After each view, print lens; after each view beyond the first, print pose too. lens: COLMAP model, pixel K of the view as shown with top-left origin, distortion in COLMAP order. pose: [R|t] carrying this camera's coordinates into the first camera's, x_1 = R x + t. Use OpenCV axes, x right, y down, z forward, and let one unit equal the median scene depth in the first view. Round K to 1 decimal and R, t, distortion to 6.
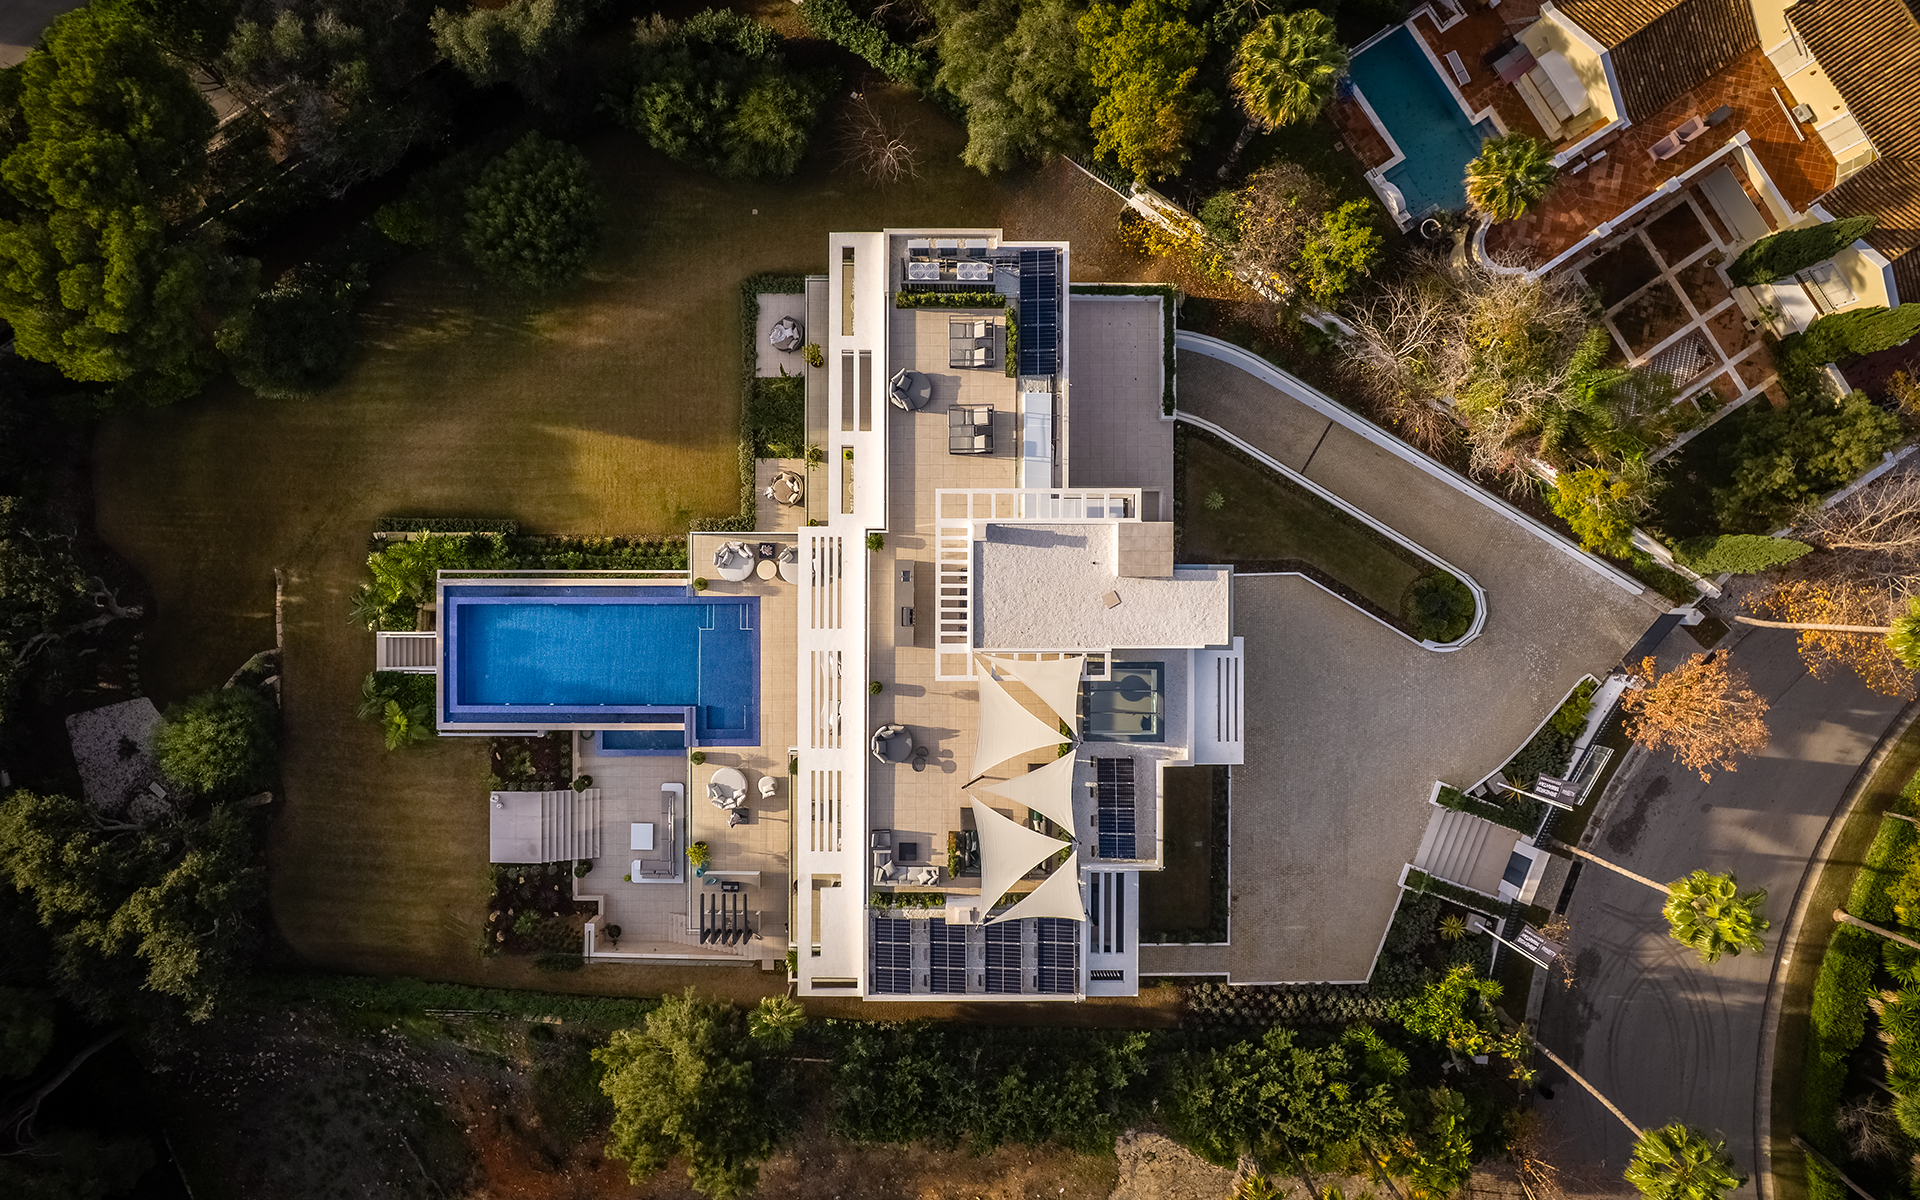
lens RADIAL K [[1268.8, 0, 960.0], [0, 1268.8, 600.0], [0, 0, 1]] dist [-0.035220, -0.000024]
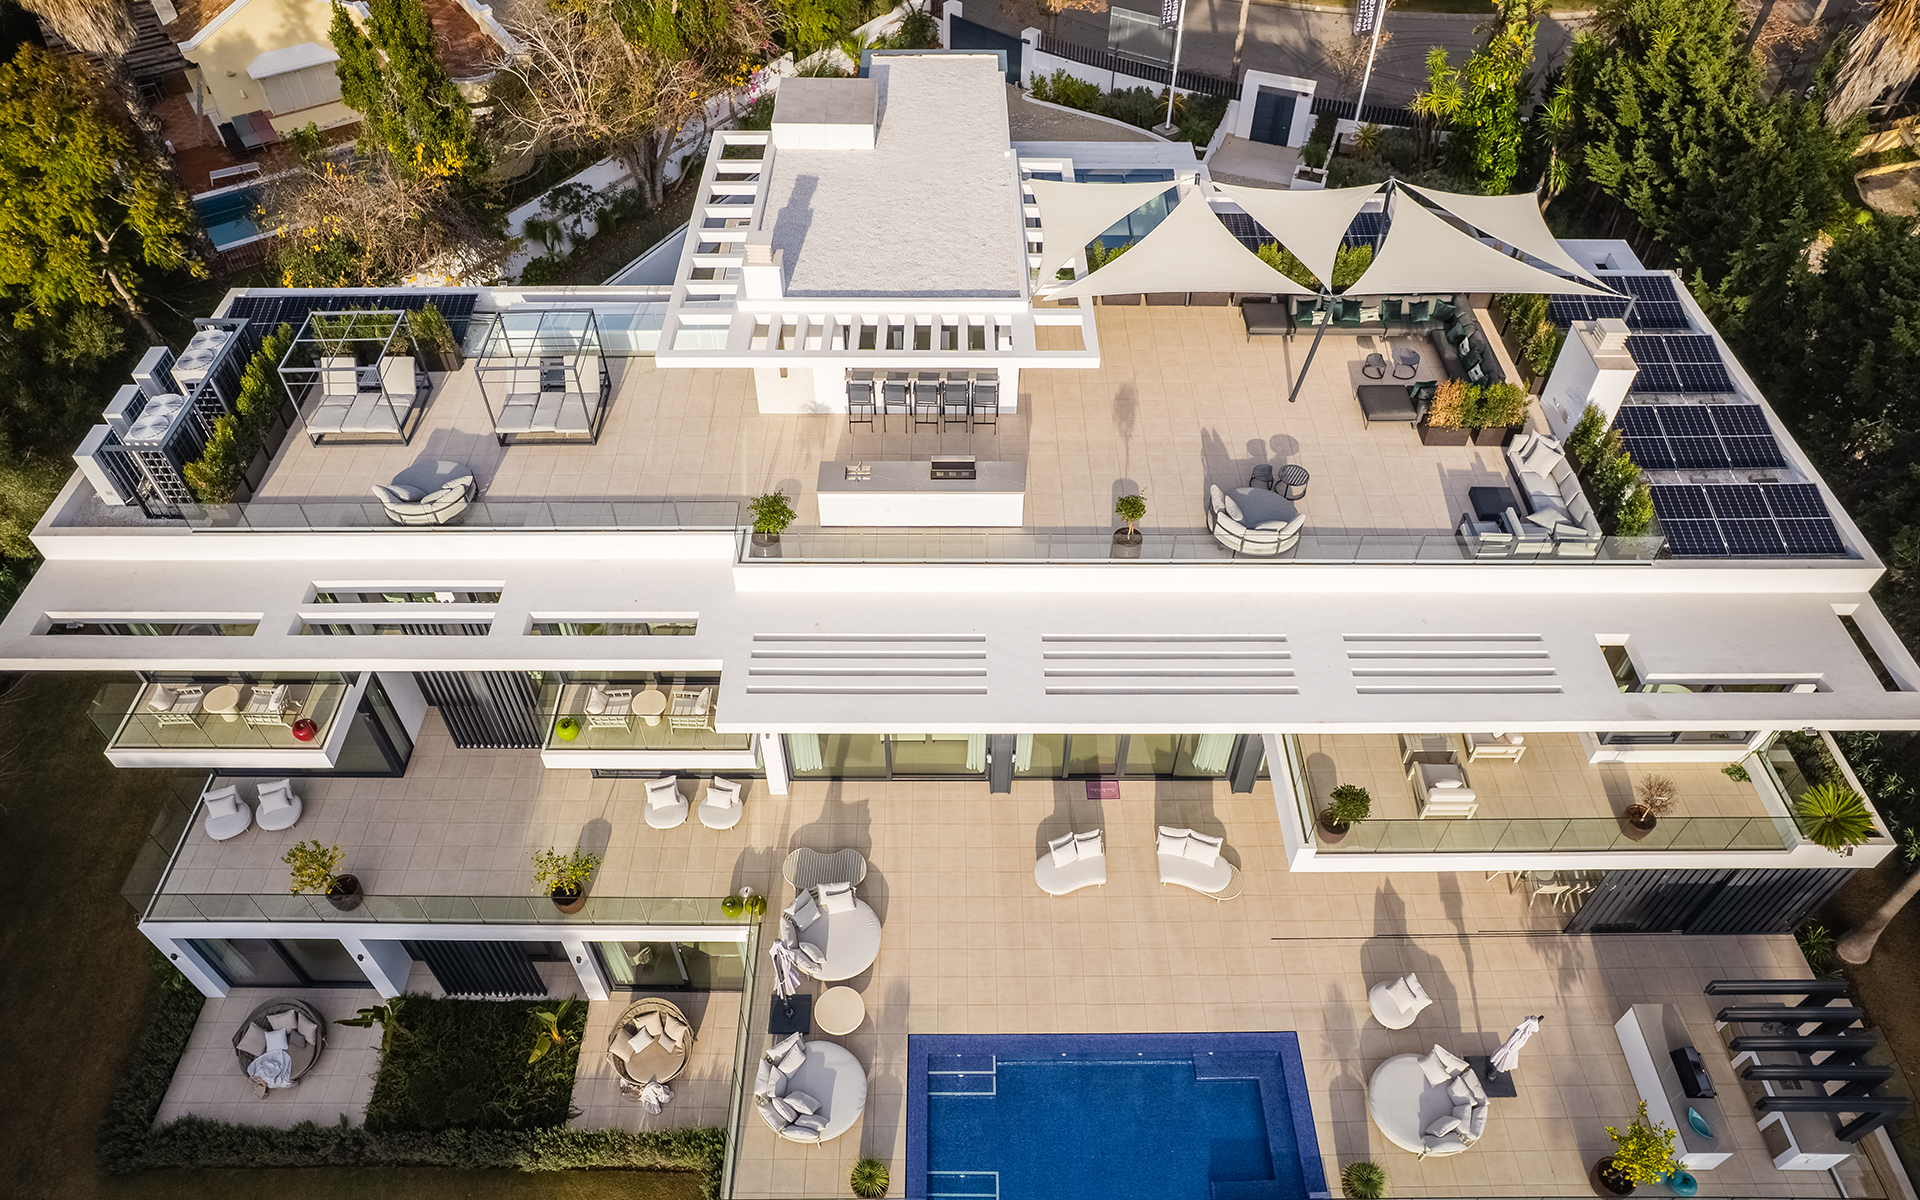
lens RADIAL K [[1268.8, 0, 960.0], [0, 1268.8, 600.0], [0, 0, 1]] dist [-0.035220, -0.000024]
pose [[-0.005735, -0.740860, 0.671635, -0.319777], [0.999980, -0.002565, 0.005710, 0.010958], [-0.002508, 0.671654, 0.740860, 0.630476]]
